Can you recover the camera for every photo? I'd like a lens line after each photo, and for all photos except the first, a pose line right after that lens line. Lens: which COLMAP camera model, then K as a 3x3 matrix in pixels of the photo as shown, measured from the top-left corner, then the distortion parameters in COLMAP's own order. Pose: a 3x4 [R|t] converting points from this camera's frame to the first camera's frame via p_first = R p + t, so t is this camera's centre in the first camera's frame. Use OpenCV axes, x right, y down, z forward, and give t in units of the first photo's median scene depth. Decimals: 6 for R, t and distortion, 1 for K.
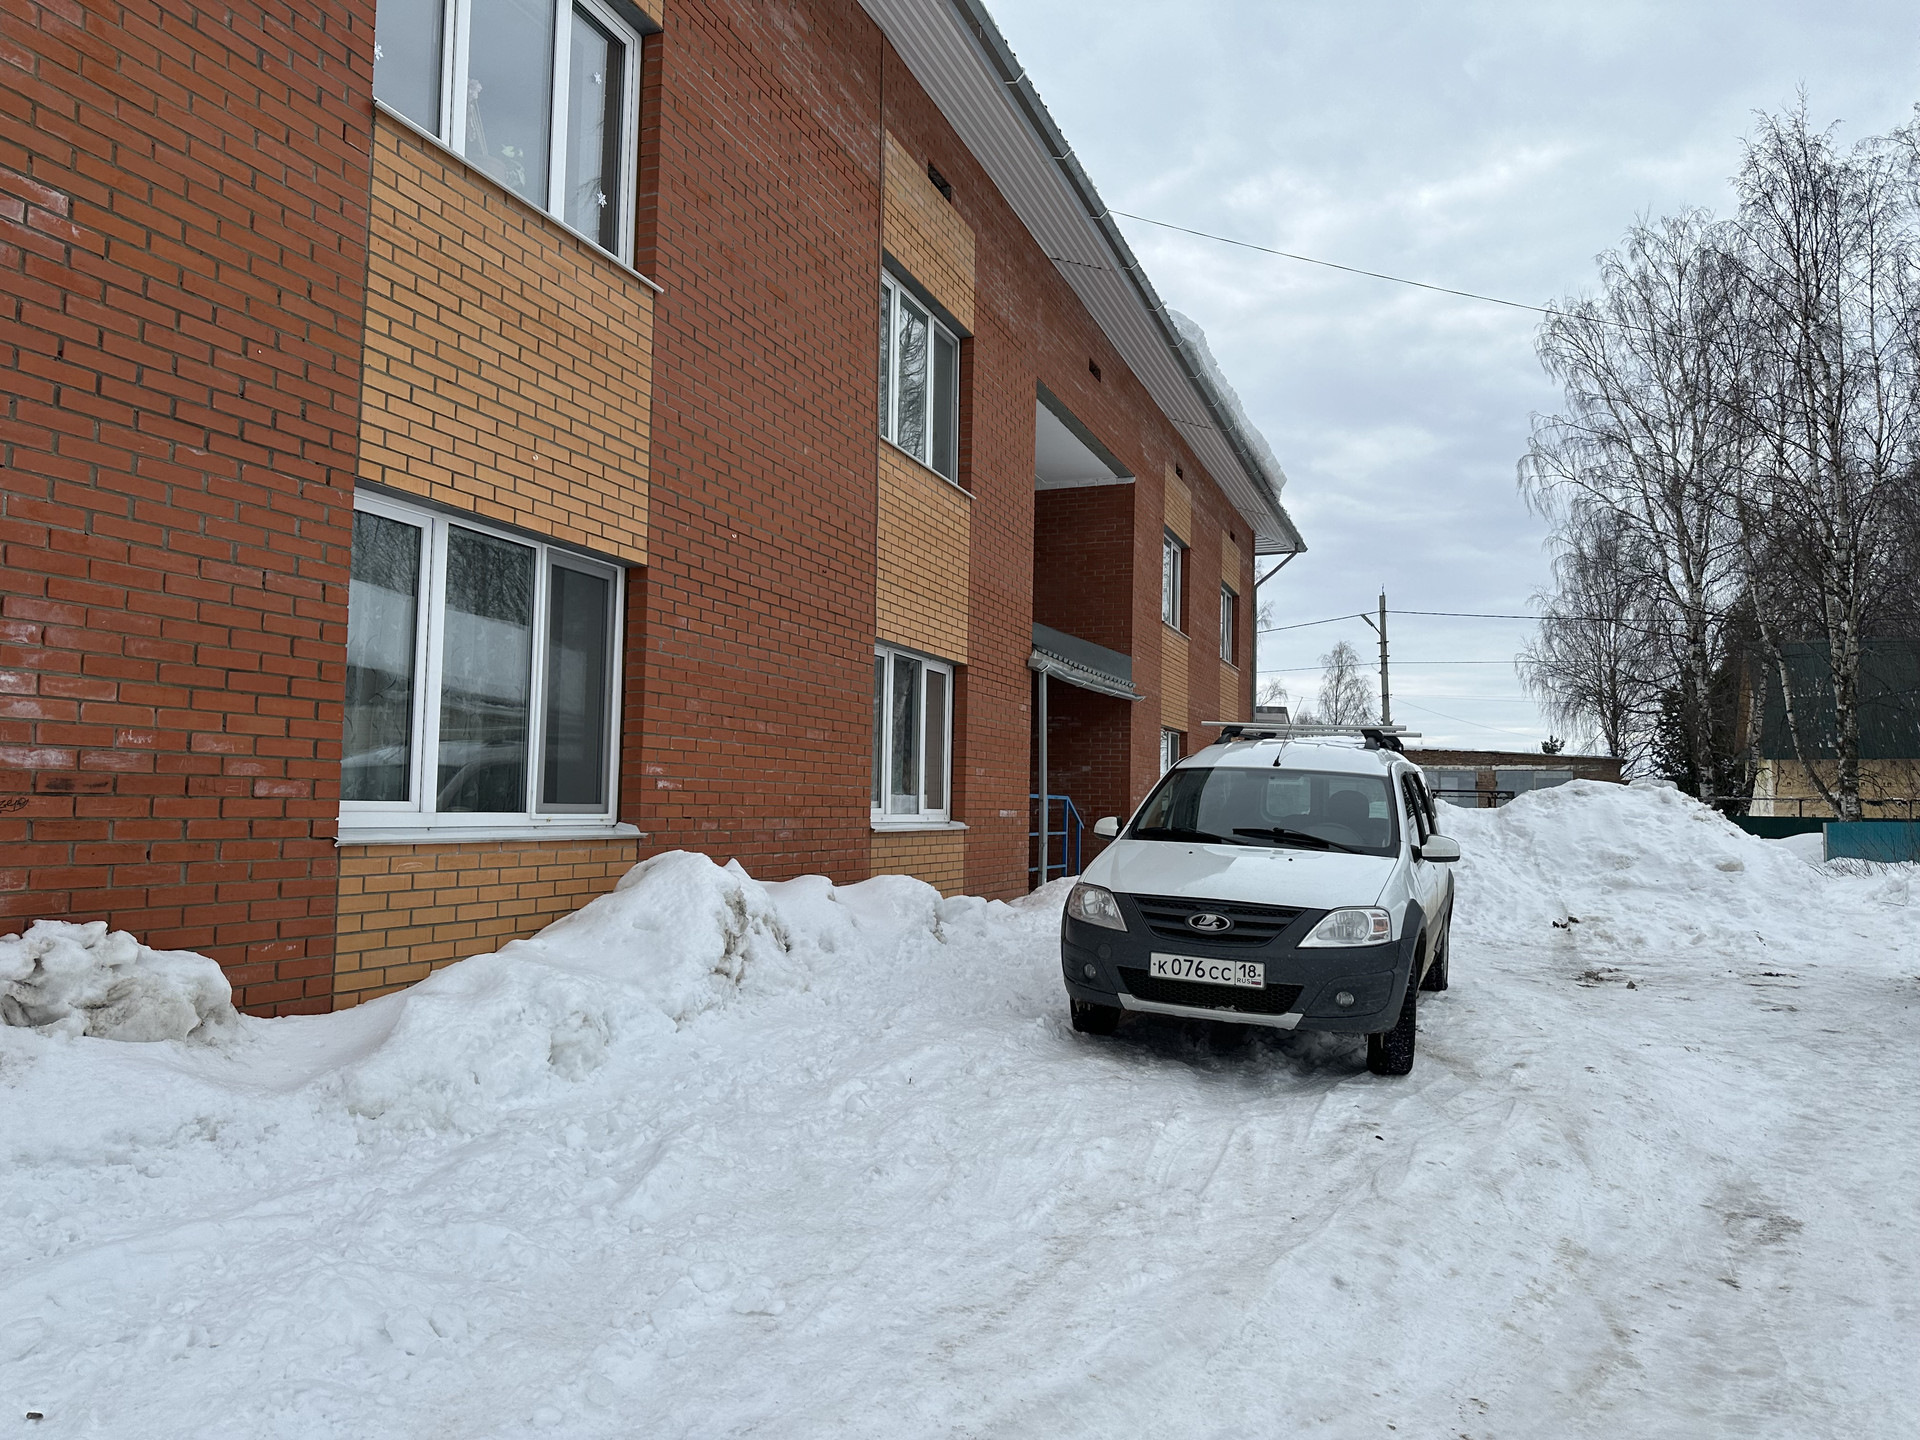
lens RADIAL K [[1339.5, 0, 967.6], [0, 1339.5, 718.3], [0, 0, 1]] dist [0.040728, -0.044265]
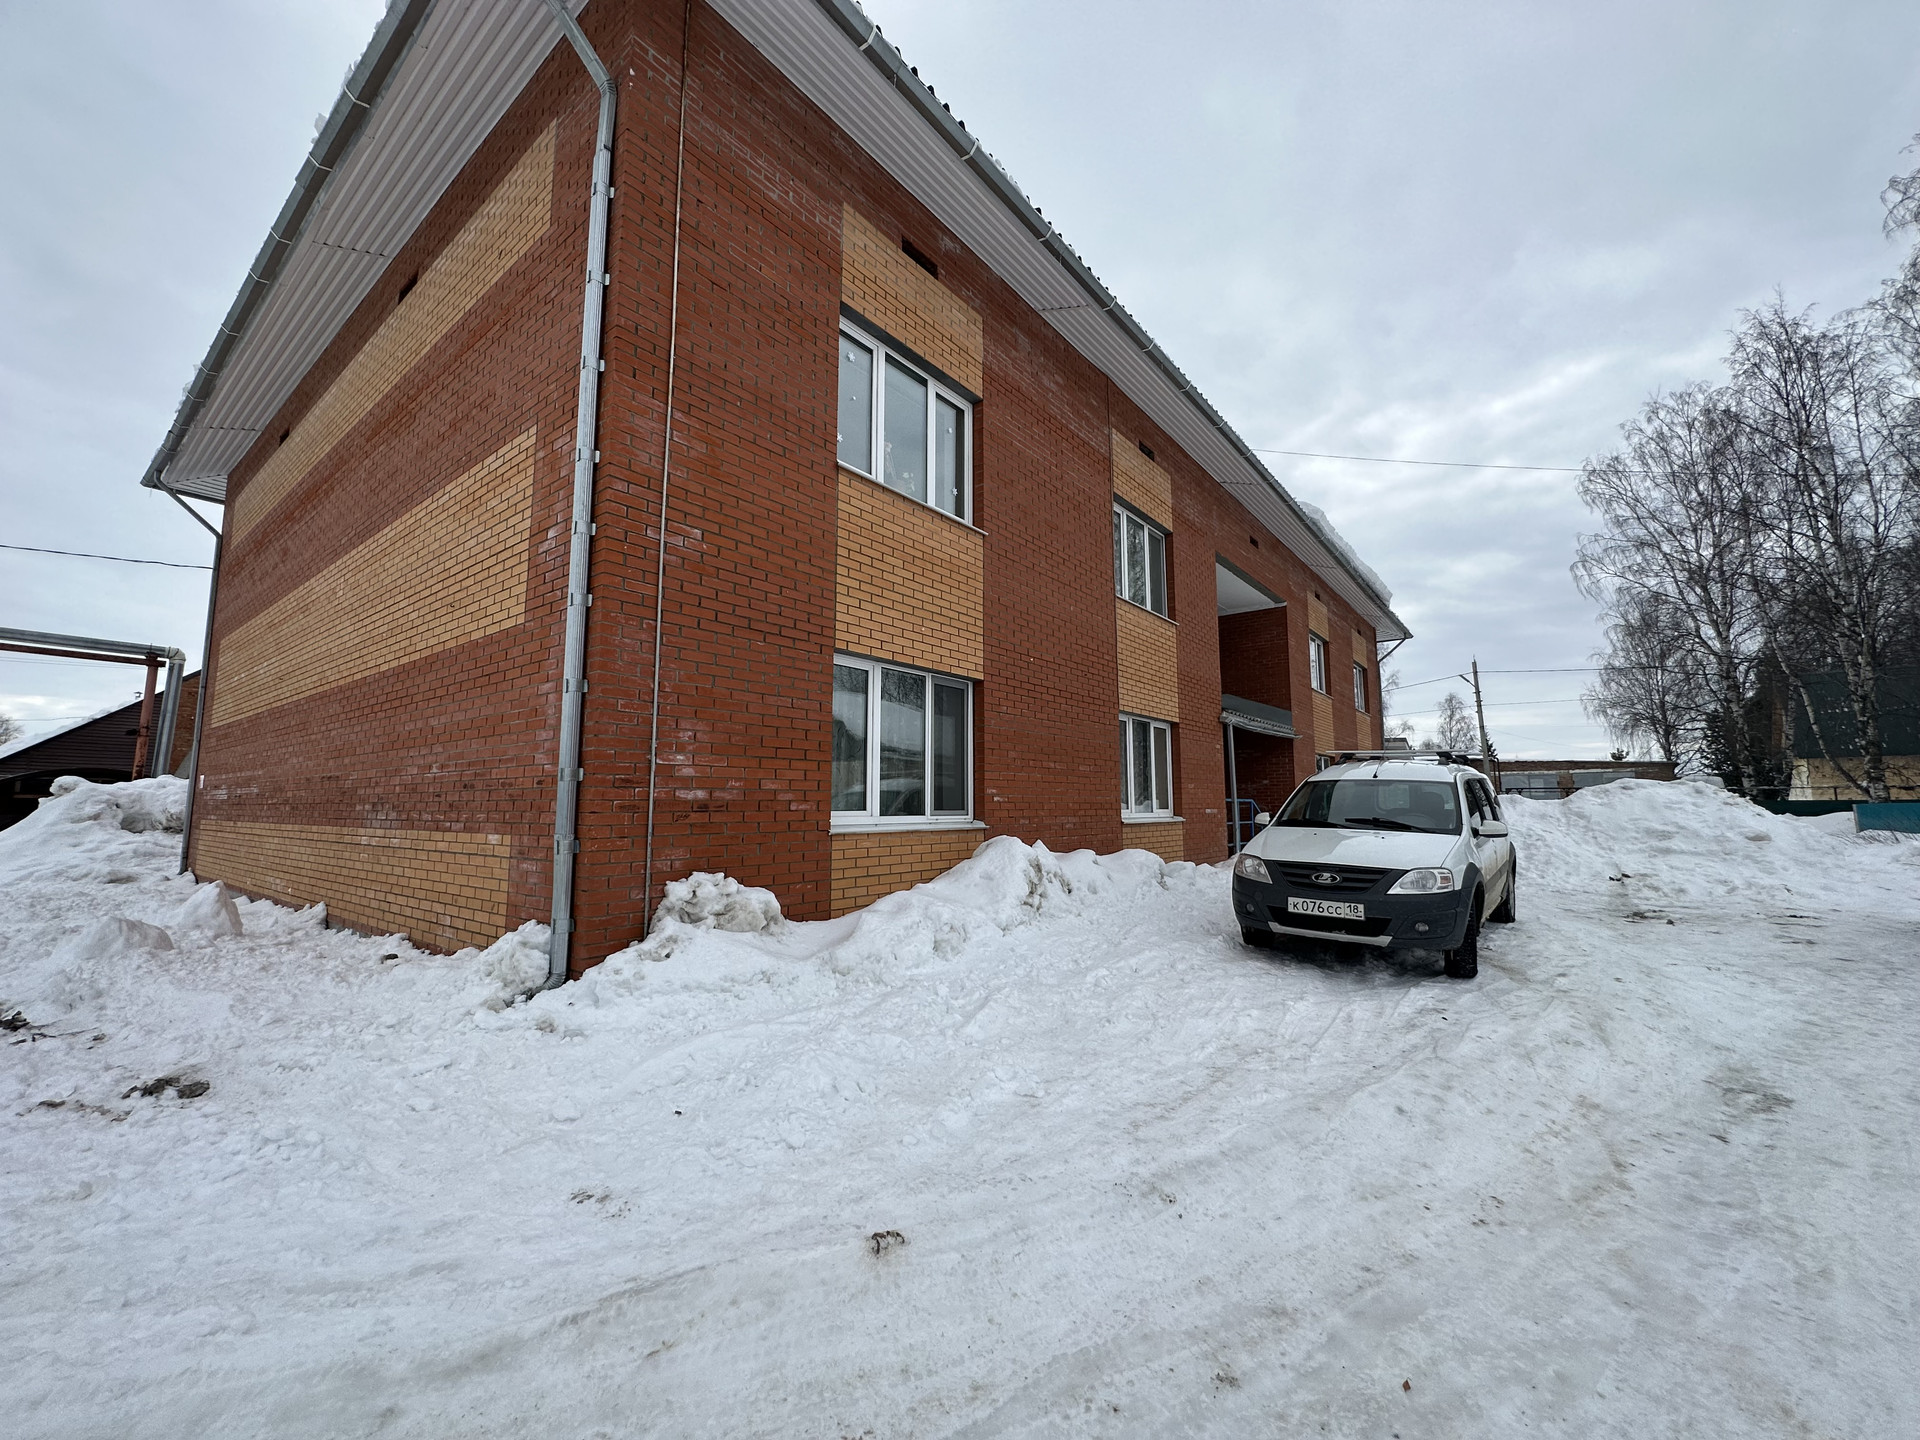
lens RADIAL K [[760.0, 0, 964.4], [0, 760.0, 716.0], [0, 0, 1]] dist [-0.000774, 0.000966]
pose [[0.953779, -0.055387, -0.295361, 0.040881], [0.039345, 0.997423, -0.059988, -0.002868], [0.297922, 0.045594, 0.953501, -0.006339]]
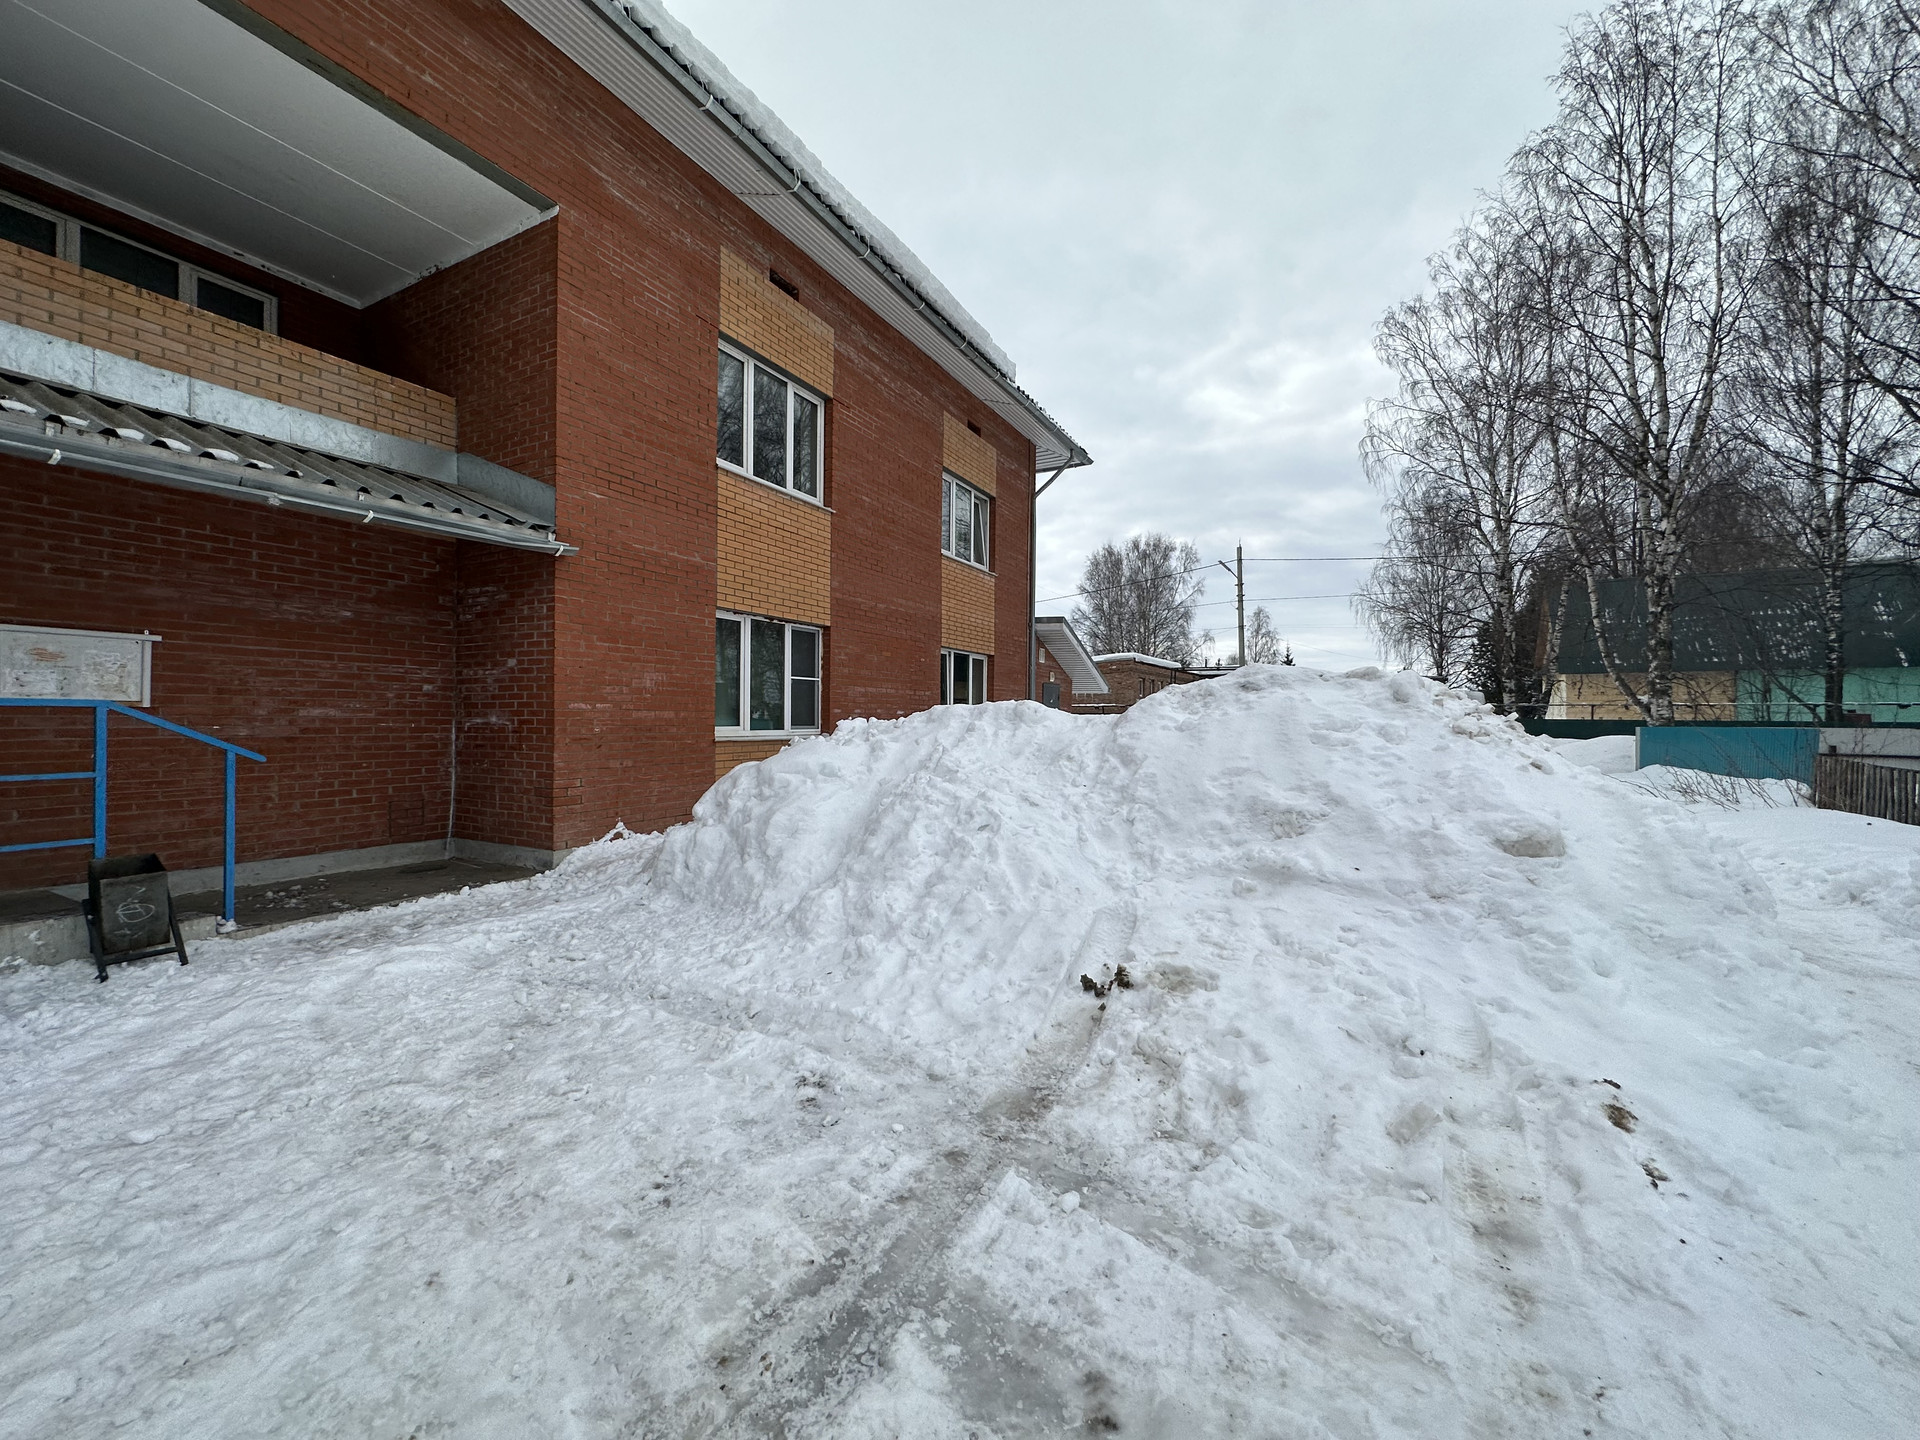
lens RADIAL K [[776.8, 0, 954.1], [0, 776.8, 719.8], [0, 0, 1]] dist [0.002232, 0.000334]
pose [[0.992430, -0.006998, -0.122613, 0.889493], [0.015501, 0.997528, 0.068533, 0.108410], [0.121830, -0.069915, 0.990086, 1.583322]]
